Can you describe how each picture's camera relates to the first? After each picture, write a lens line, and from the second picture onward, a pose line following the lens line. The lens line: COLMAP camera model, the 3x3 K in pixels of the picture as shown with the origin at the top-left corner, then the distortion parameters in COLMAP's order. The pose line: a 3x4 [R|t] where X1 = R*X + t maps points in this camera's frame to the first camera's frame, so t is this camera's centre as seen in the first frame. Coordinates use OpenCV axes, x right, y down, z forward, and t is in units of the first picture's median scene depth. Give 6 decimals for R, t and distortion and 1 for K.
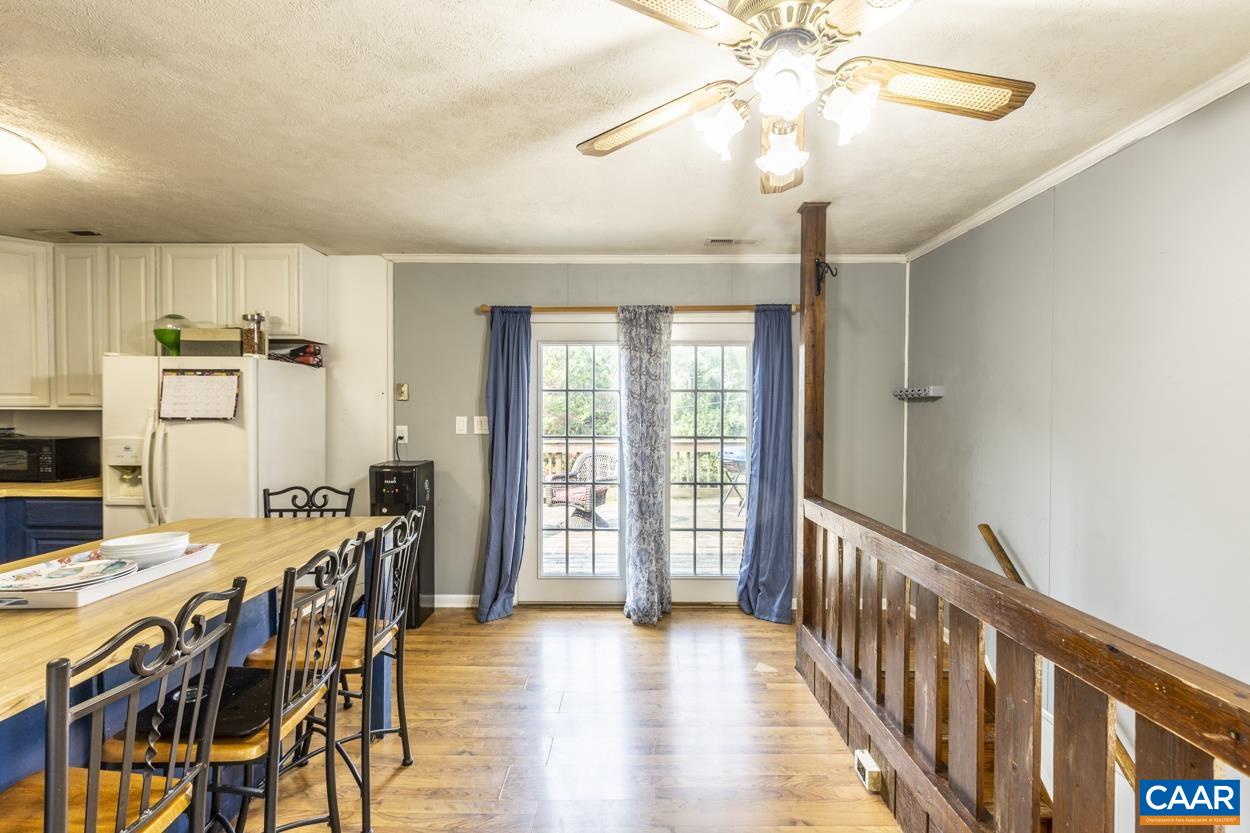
lens RADIAL K [[554.5, 0, 625.0], [0, 554.5, 416.5], [0, 0, 1]] dist [-0.011333, 0.016700]
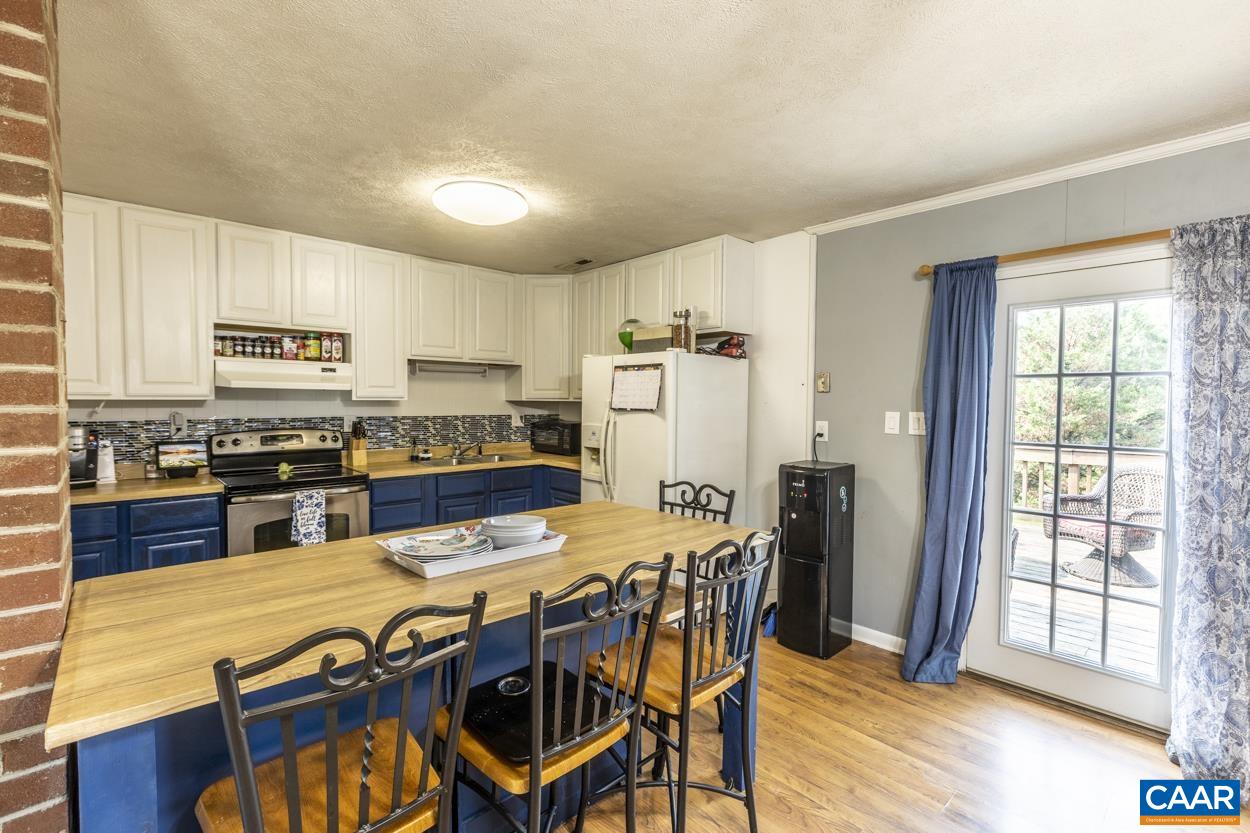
lens RADIAL K [[557.0, 0, 626.5], [0, 557.0, 417.9], [0, 0, 1]] dist [0.000247, -0.000387]
pose [[0.683063, 0.026424, -0.729881, 0.030638], [-0.015854, 0.999646, 0.021353, -0.002379], [0.730187, -0.003014, 0.683241, 0.187614]]
